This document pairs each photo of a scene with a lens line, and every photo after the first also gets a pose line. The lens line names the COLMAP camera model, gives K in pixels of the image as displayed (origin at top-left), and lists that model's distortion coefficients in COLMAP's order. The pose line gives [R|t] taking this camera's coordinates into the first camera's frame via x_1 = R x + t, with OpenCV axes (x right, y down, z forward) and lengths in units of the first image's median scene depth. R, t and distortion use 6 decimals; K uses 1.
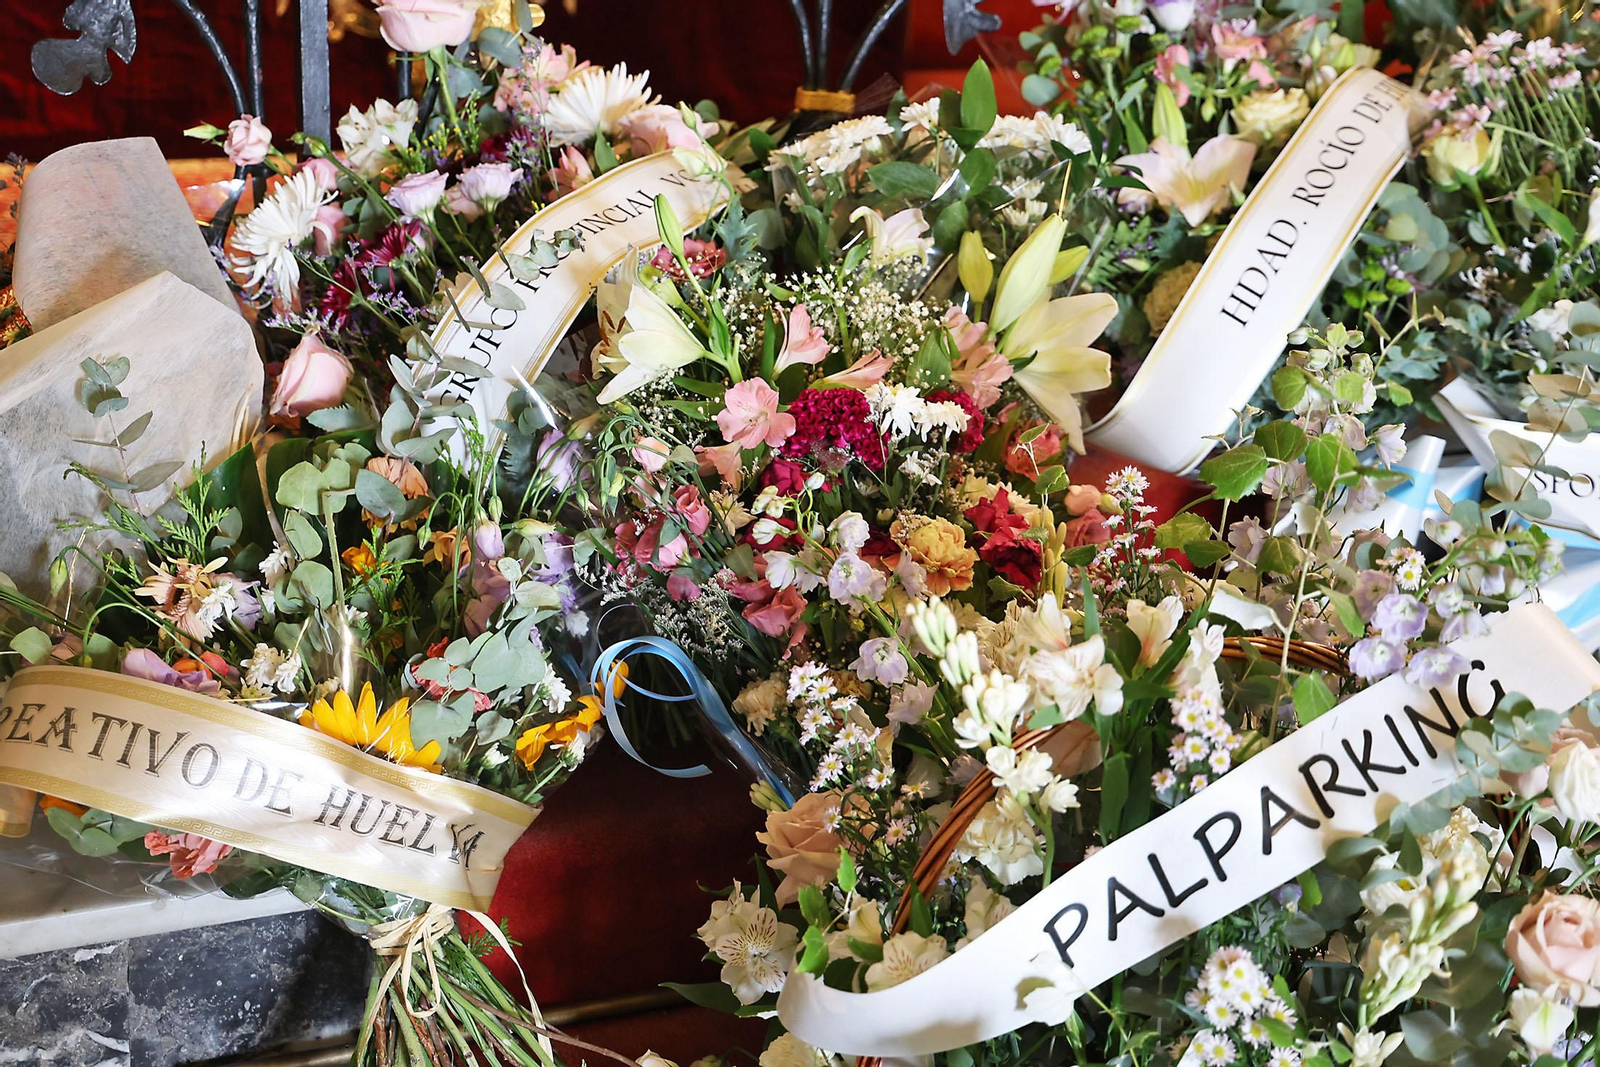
lens RADIAL K [[2884.3, 0, 800.0], [0, 2884.3, 533.5], [0, 0, 1]] dist [0.217544, 0.021780]
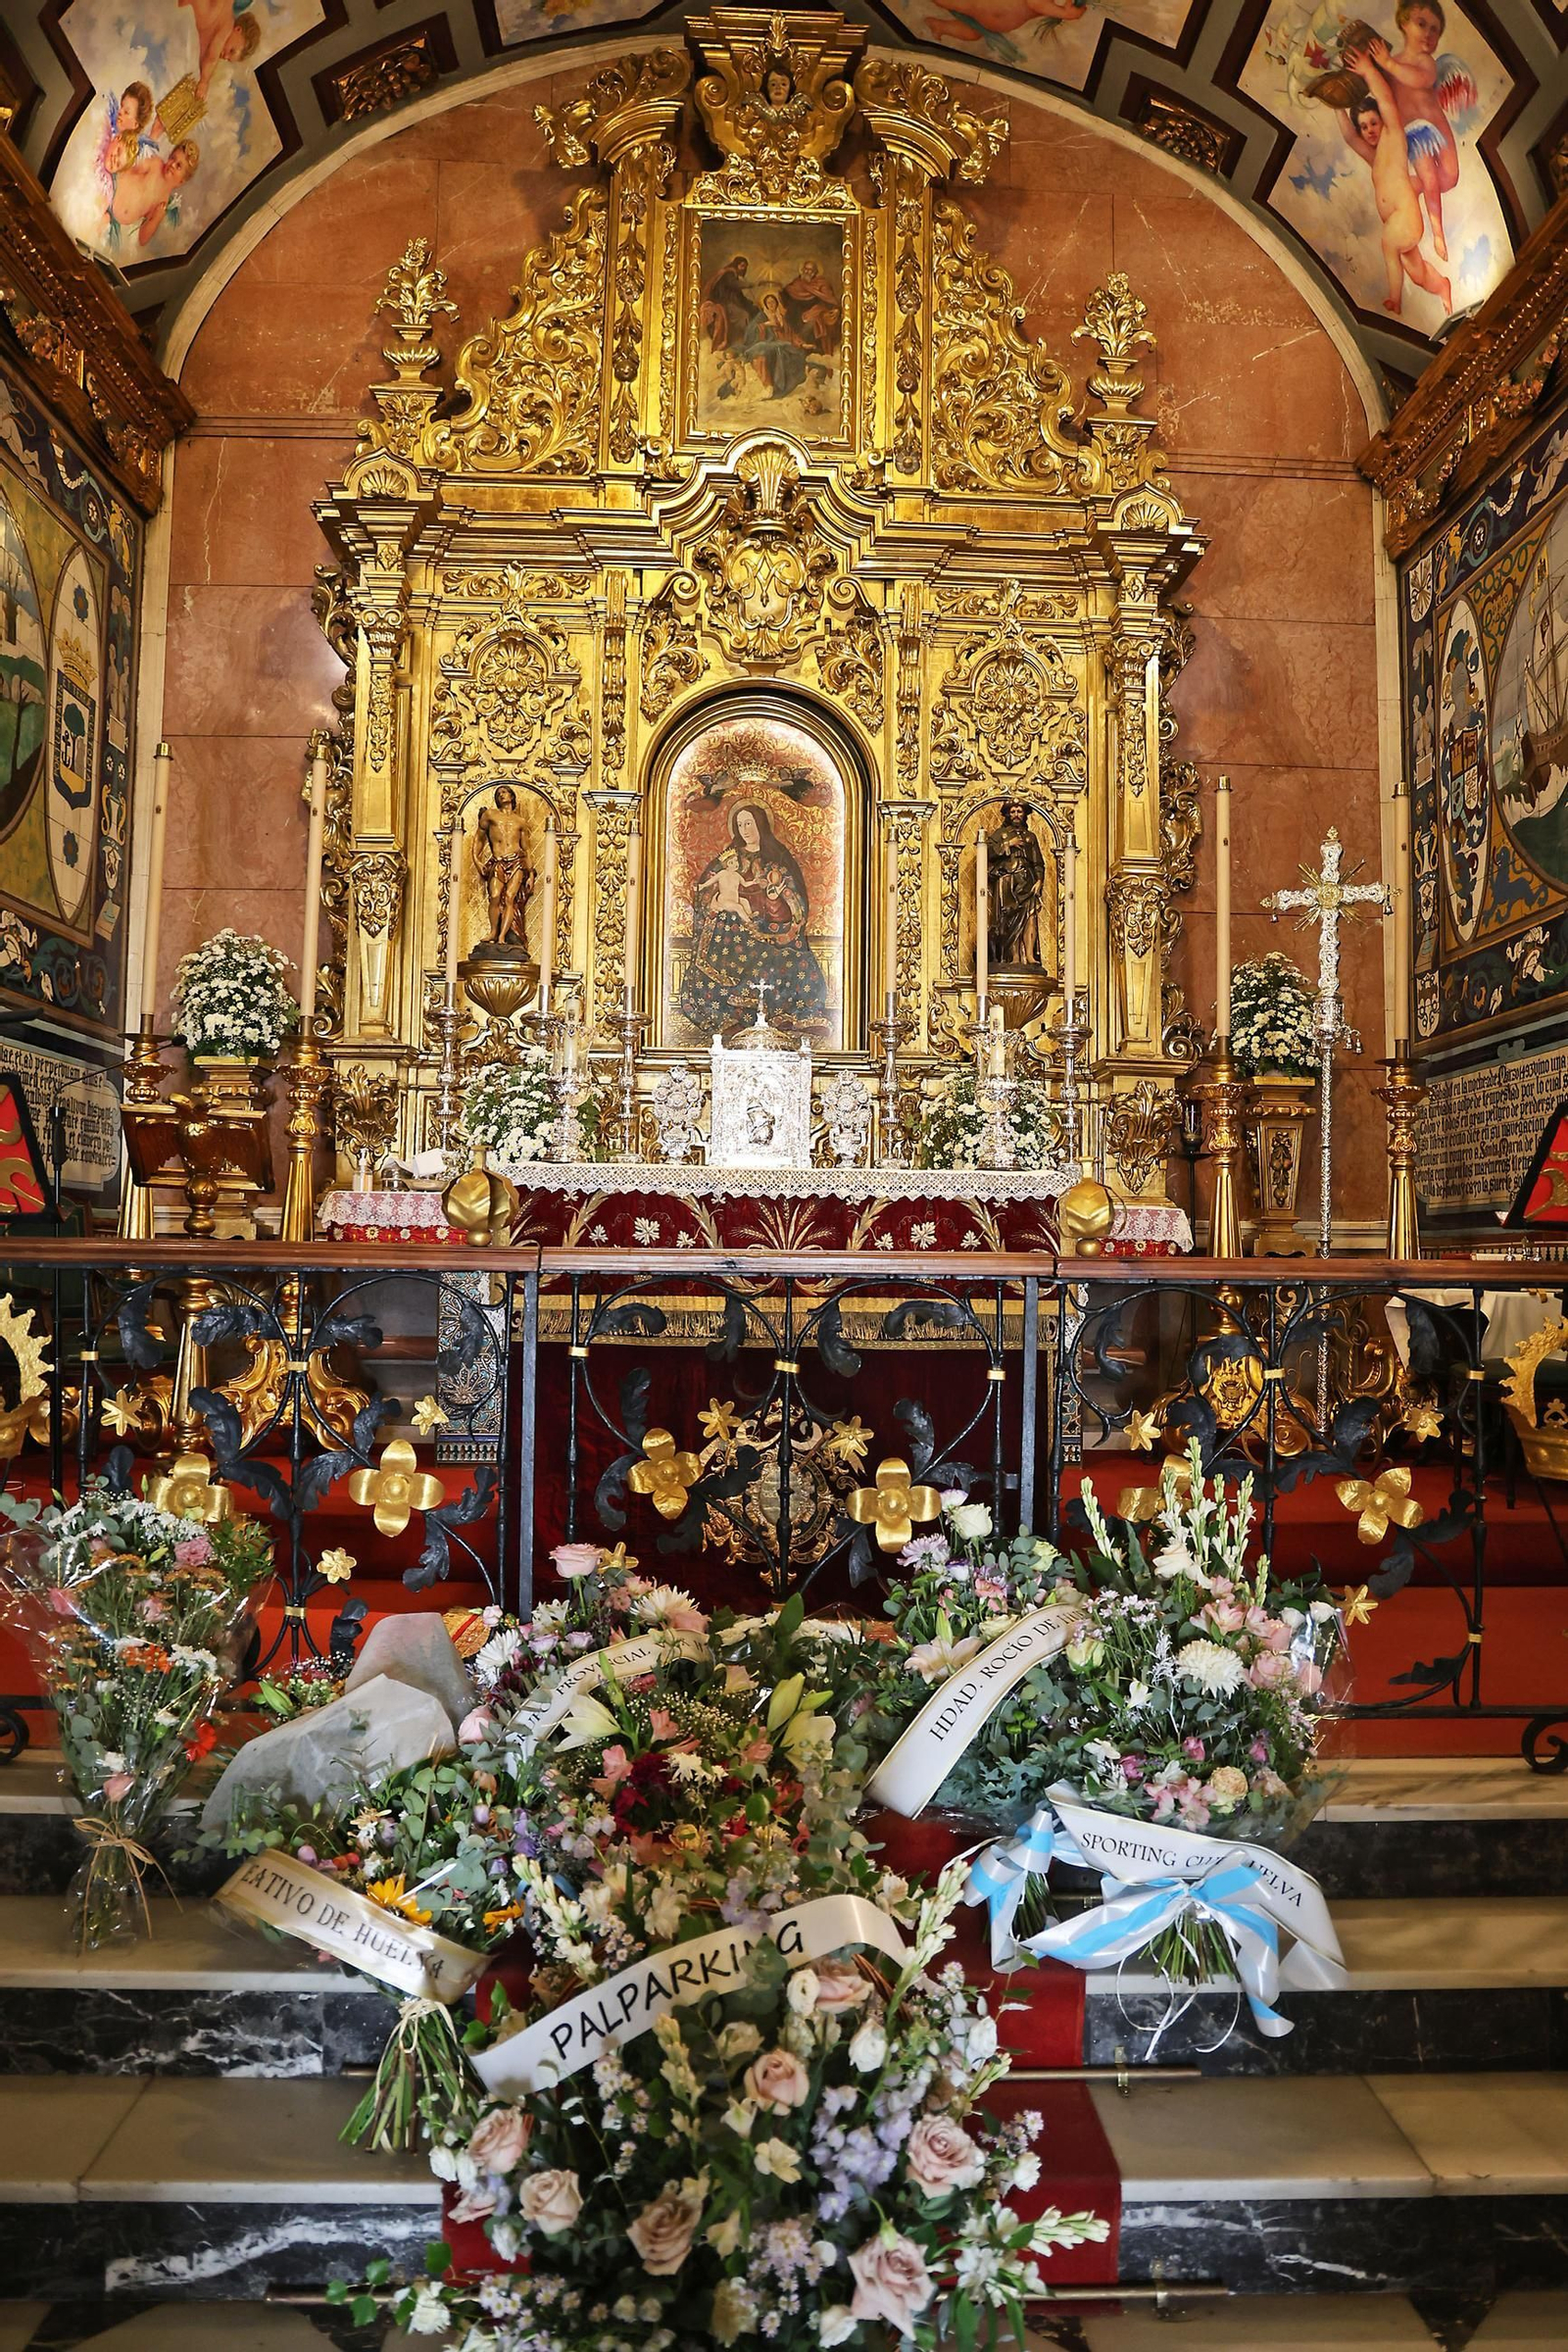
lens RADIAL K [[1623.5, 0, 796.1], [0, 1623.5, 1181.5], [0, 0, 1]] dist [-0.112162, 0.082949]
pose [[0.926518, -0.052614, -0.372554, 0.538182], [-0.093896, 0.926513, -0.364359, -0.022072], [0.364347, 0.372566, 0.853490, -0.067987]]
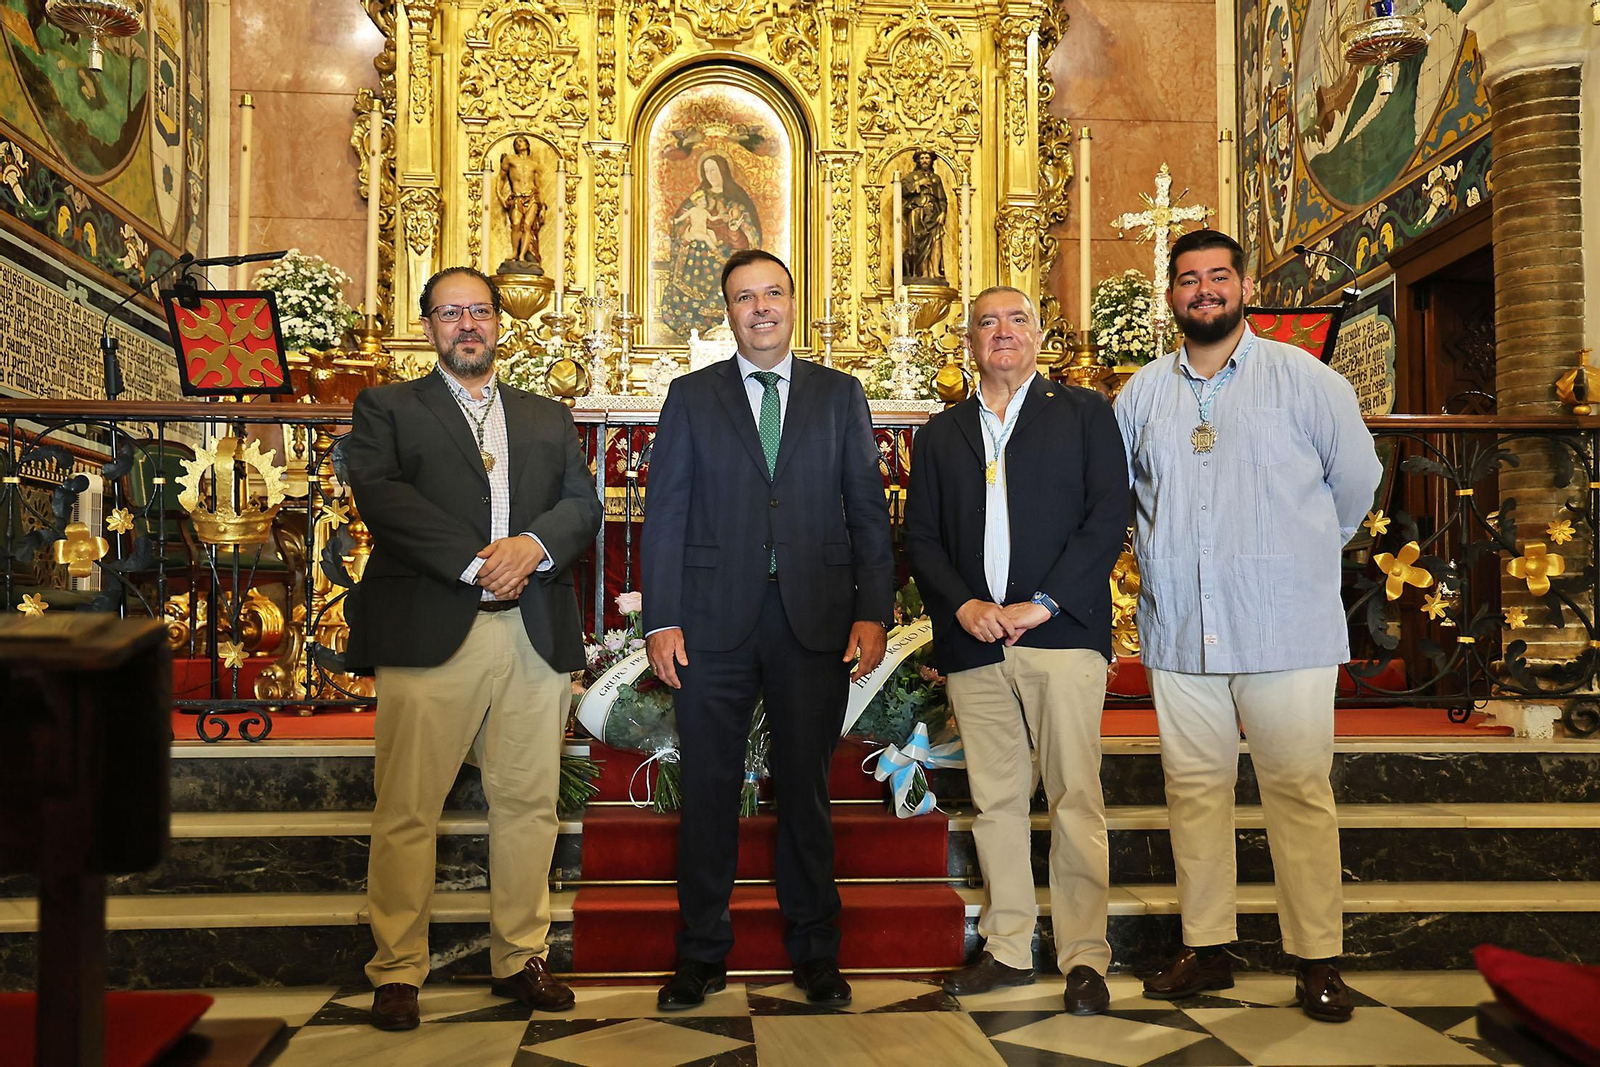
lens RADIAL K [[1571.2, 0, 808.2], [0, 1571.2, 539.6], [0, 0, 1]] dist [0.011089, 0.103757]
pose [[0.941154, -0.064898, -0.331690, 0.765163], [-0.067900, 0.925076, -0.373662, 0.479971], [0.331088, 0.374195, 0.866232, -0.624674]]
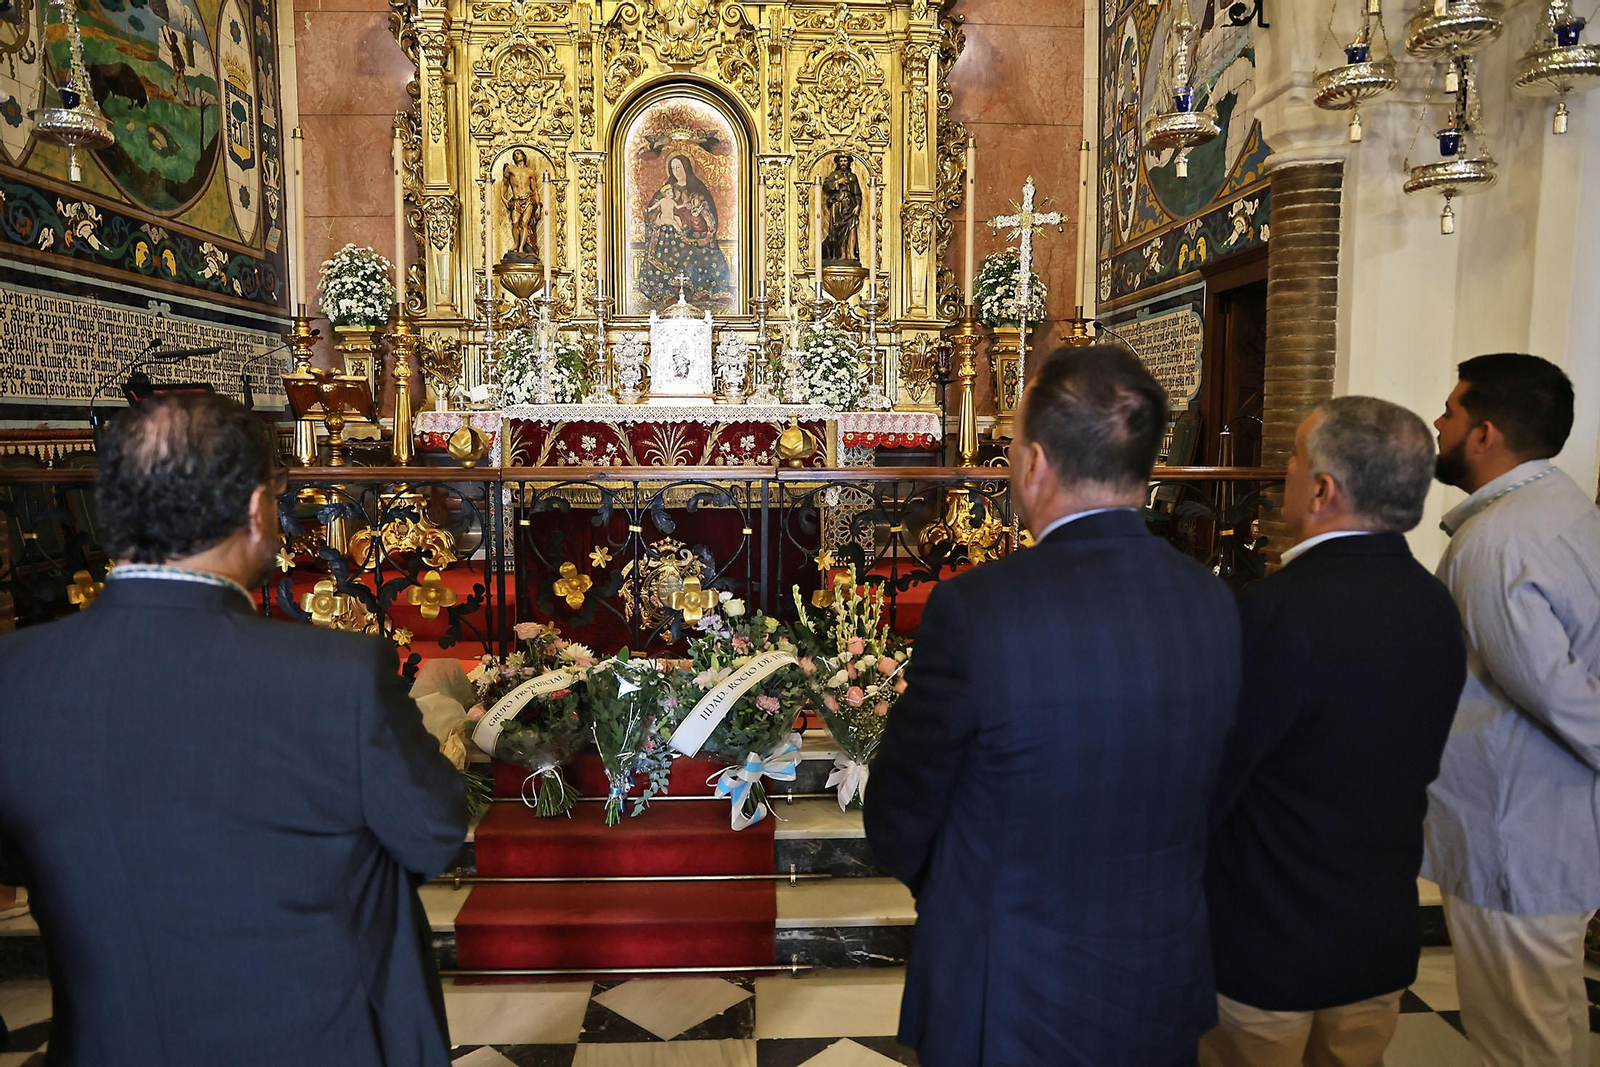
lens RADIAL K [[1099.6, 0, 803.6], [0, 1099.6, 552.6], [0, 0, 1]] dist [-0.096487, 0.066370]
pose [[0.932733, -0.002675, -0.360557, 0.892600], [-0.075678, 0.976247, -0.203016, -0.002380], [0.352535, 0.216646, 0.910375, -0.334508]]
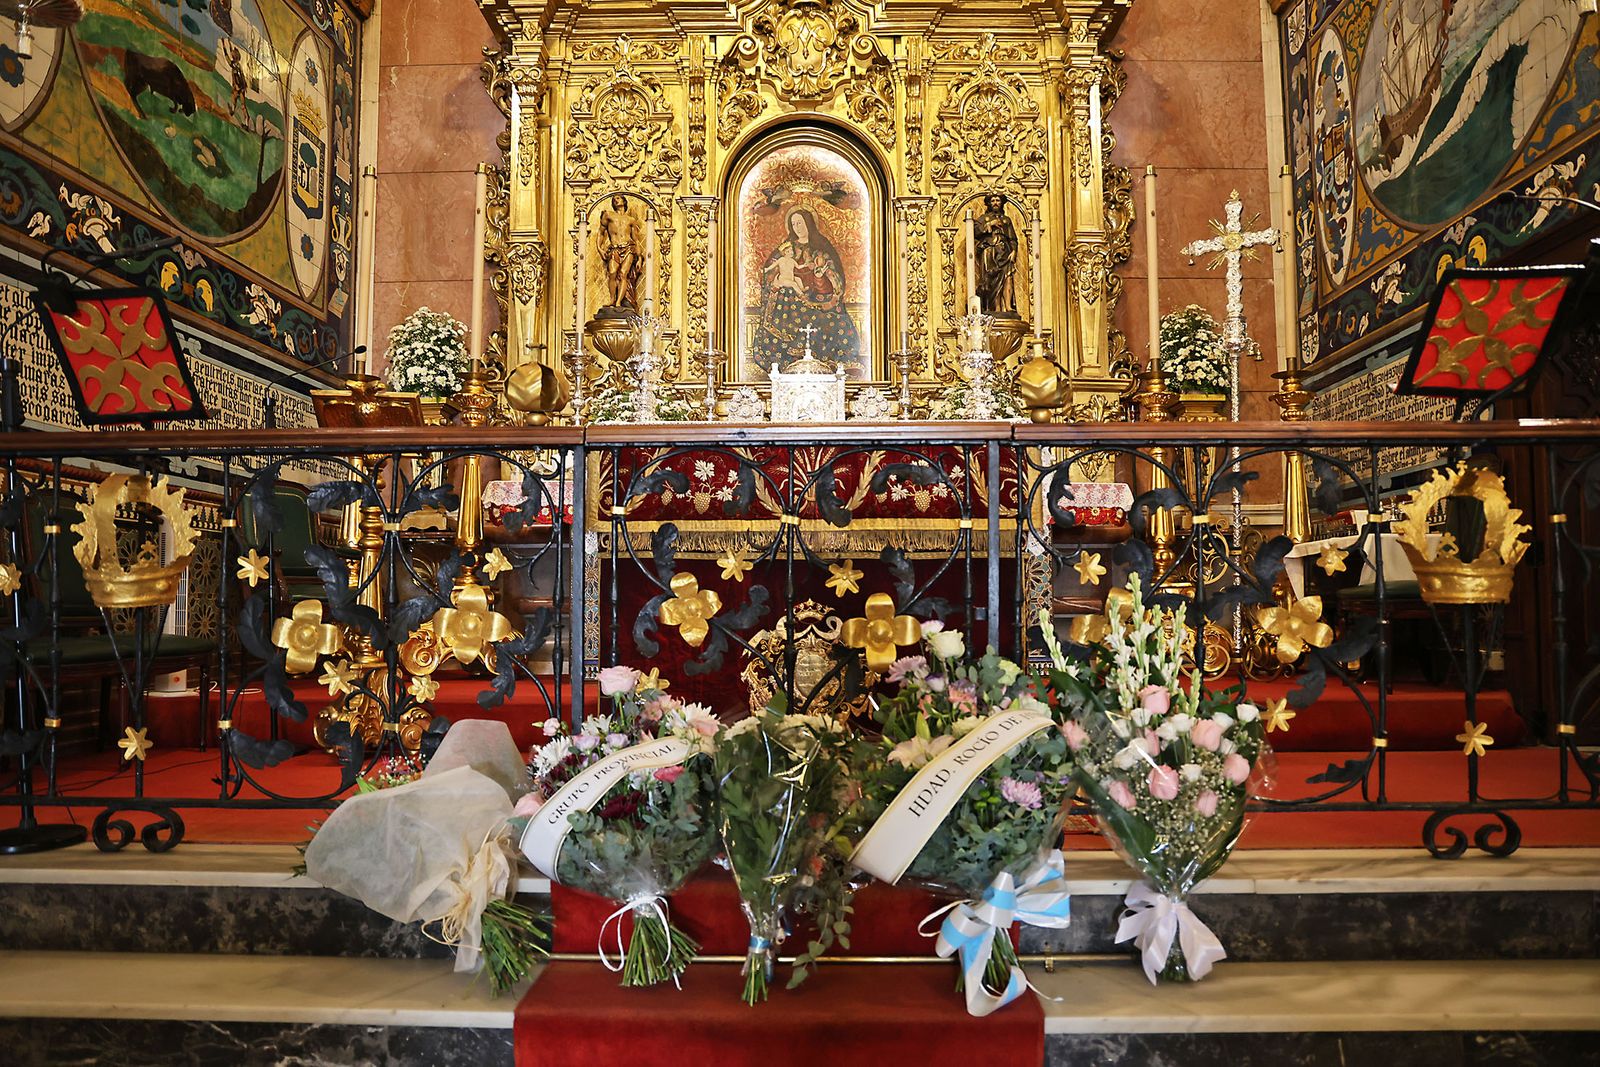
lens RADIAL K [[1104.4, 0, 803.1], [0, 1104.4, 552.6], [0, 0, 1]] dist [-0.112162, 0.082949]
pose [[0.902389, -0.070757, -0.425073, 0.499611], [-0.095450, 0.929104, -0.357288, 0.055101], [0.420218, 0.362986, 0.831660, 0.238403]]
